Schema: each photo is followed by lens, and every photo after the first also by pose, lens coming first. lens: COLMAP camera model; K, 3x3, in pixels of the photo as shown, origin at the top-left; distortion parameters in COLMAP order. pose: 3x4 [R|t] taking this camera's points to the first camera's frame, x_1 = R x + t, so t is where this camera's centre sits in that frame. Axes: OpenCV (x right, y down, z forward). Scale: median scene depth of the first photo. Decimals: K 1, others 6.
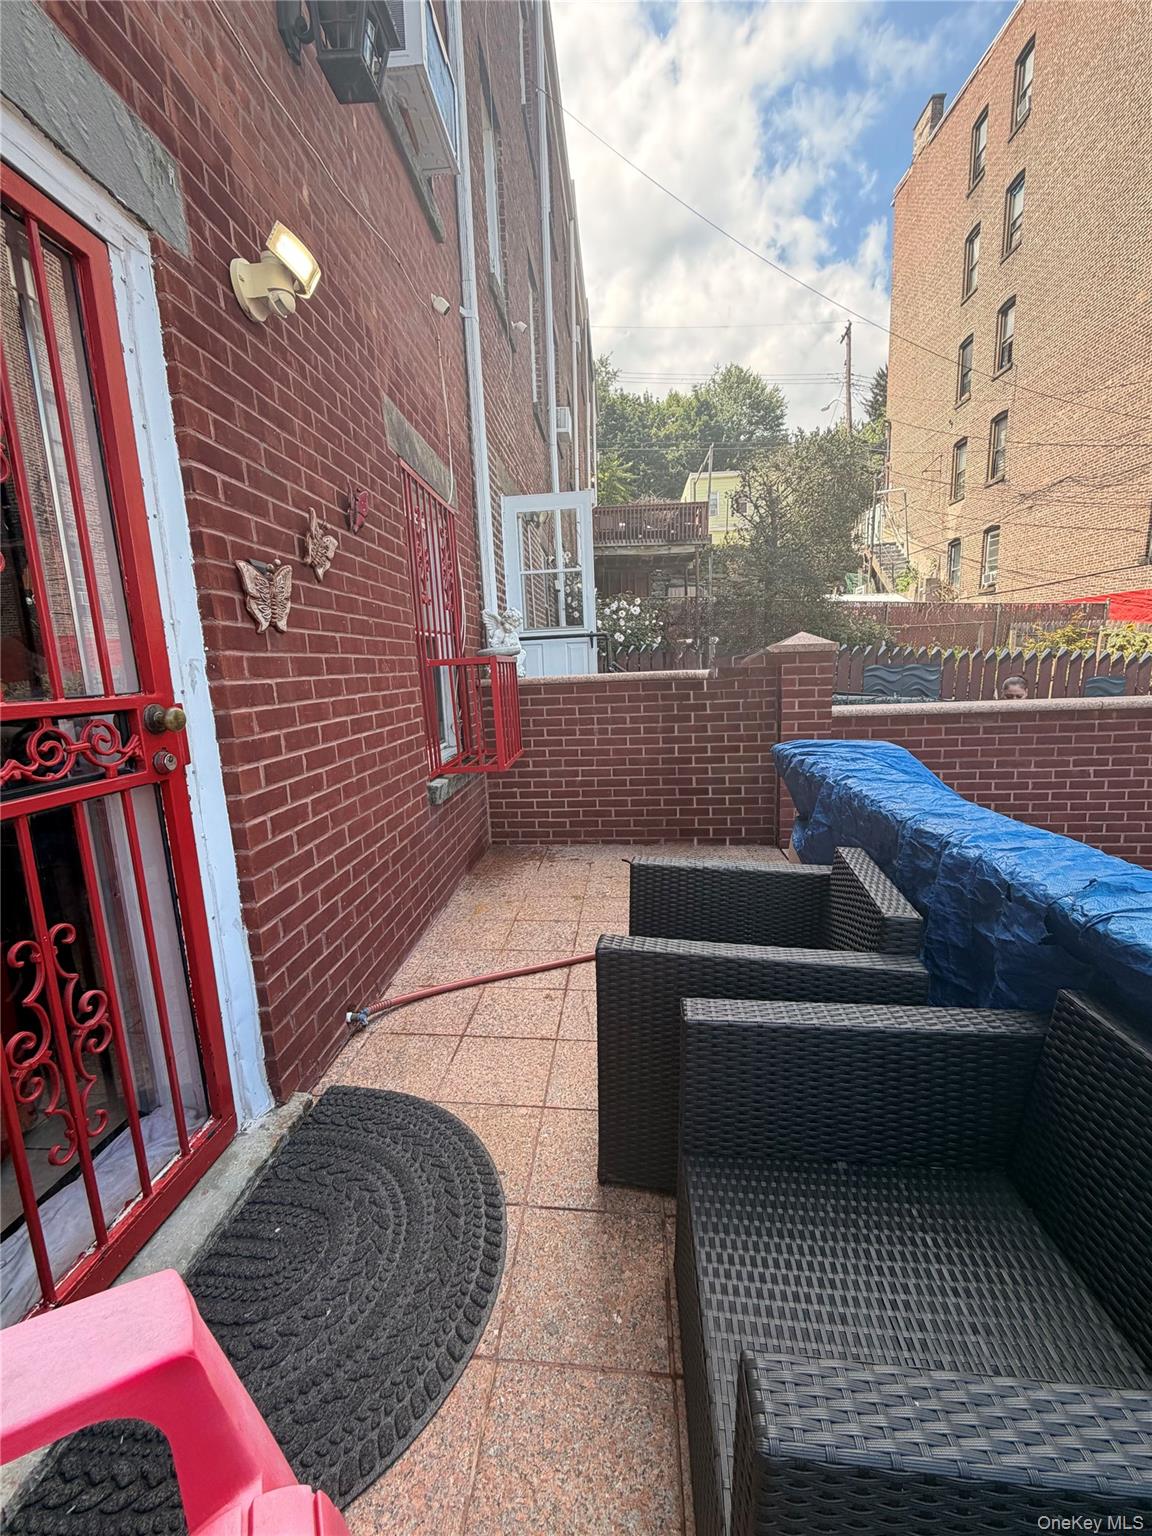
lens RADIAL K [[614.8, 0, 571.0], [0, 614.8, 766.9], [0, 0, 1]] dist [0.001262, -0.000247]
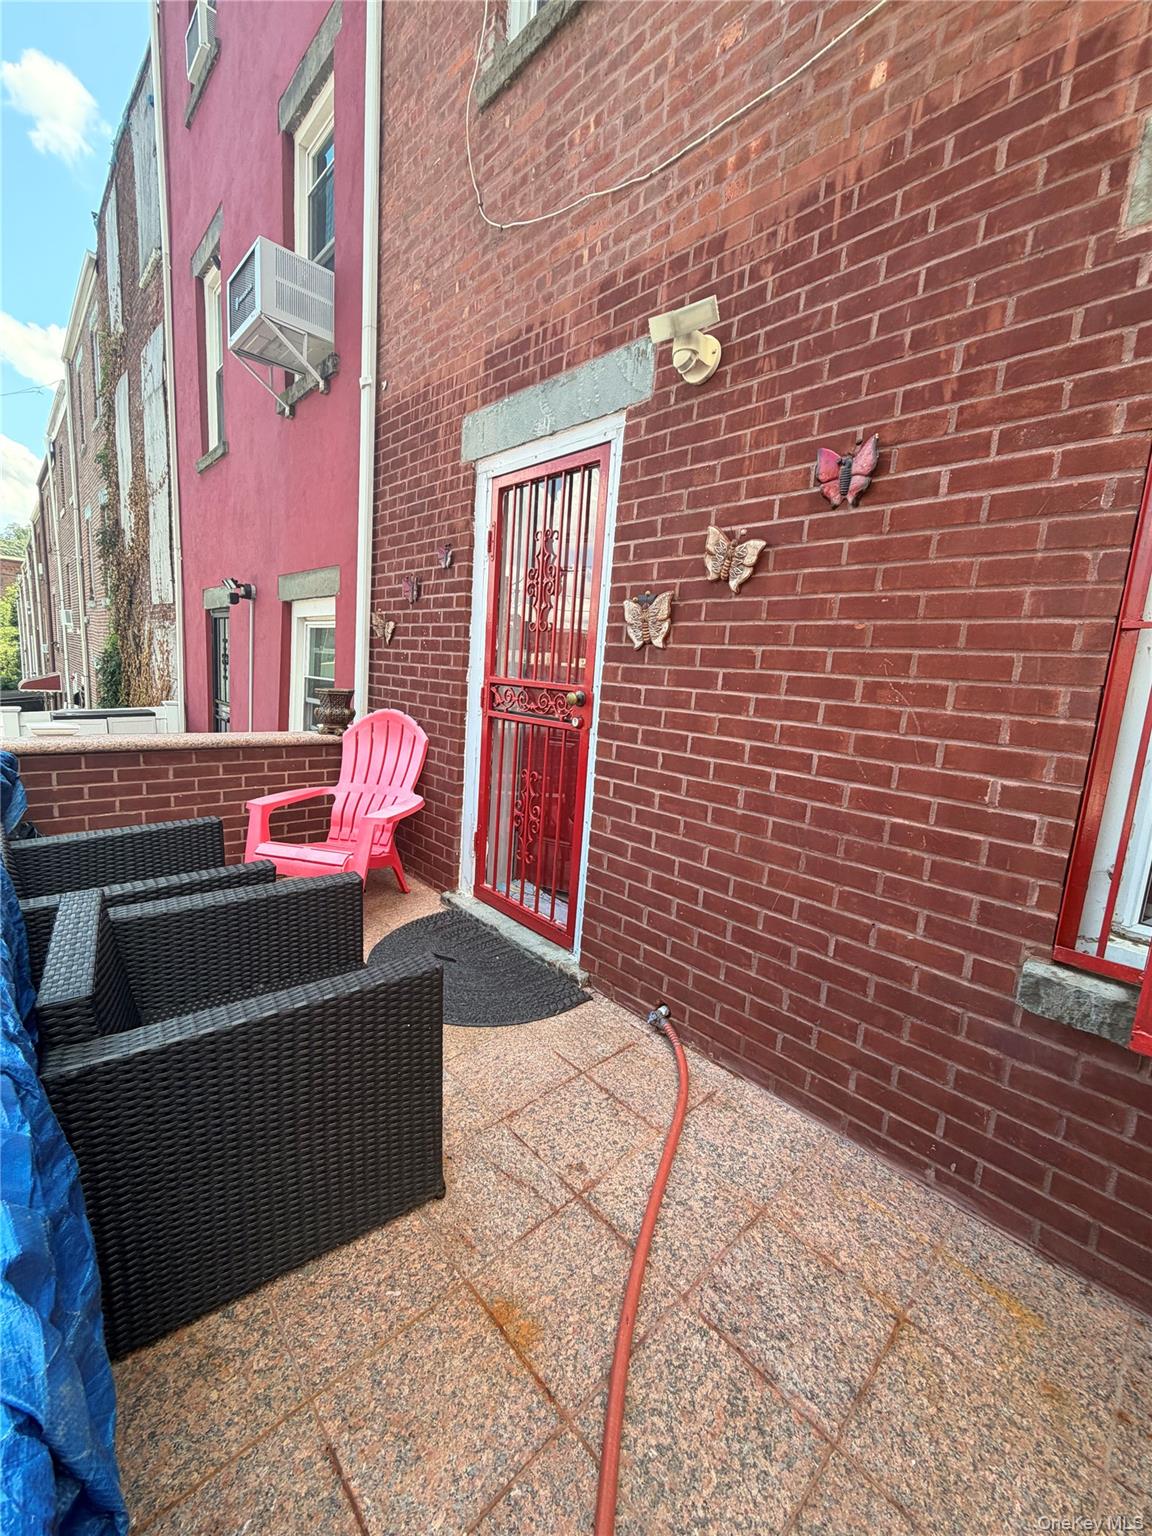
lens RADIAL K [[614.8, 0, 573.4], [0, 614.8, 767.2], [0, 0, 1]] dist [0.001262, -0.000247]
pose [[-0.667362, 0.115245, -0.735762, 0.571775], [-0.162633, 0.941557, 0.294993, -0.335235], [0.726759, 0.316526, -0.609617, 1.722694]]
